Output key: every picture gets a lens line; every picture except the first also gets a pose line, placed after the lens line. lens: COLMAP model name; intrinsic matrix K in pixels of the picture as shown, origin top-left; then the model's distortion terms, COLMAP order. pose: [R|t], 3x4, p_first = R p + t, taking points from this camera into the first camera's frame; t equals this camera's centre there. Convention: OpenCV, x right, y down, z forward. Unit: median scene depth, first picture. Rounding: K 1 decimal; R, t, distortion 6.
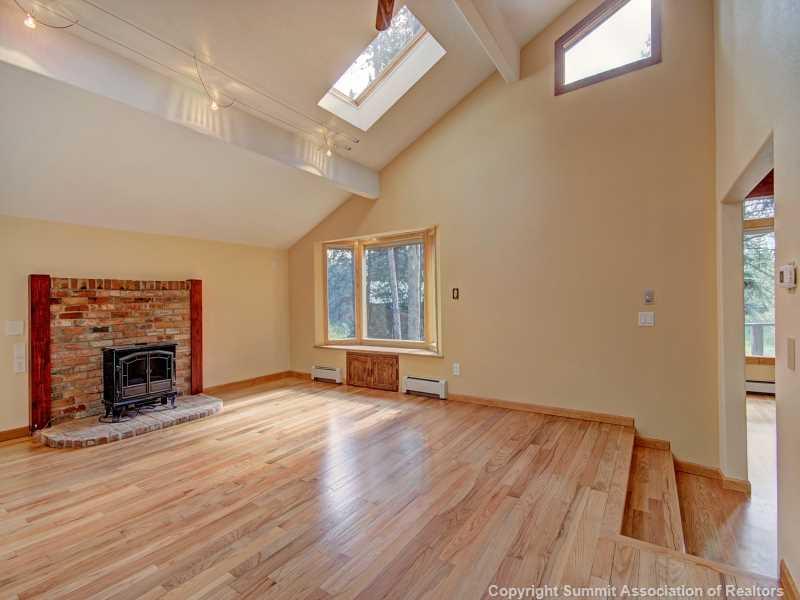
lens RADIAL K [[373.0, 0, 406.5], [0, 373.0, 299.7], [0, 0, 1]] dist [0.008377, -0.002419]
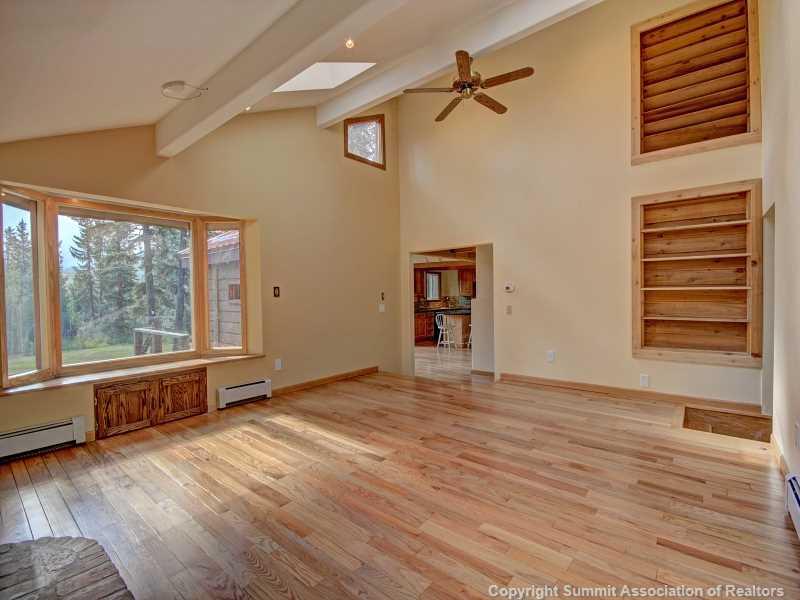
lens RADIAL K [[373.0, 0, 406.7], [0, 373.0, 300.4], [0, 0, 1]] dist [0.008377, -0.002419]
pose [[0.090271, -0.001193, 0.995917, -1.015371], [0.012884, 0.999917, 0.000030, 0.014203], [-0.995834, 0.012829, 0.090279, 0.639548]]
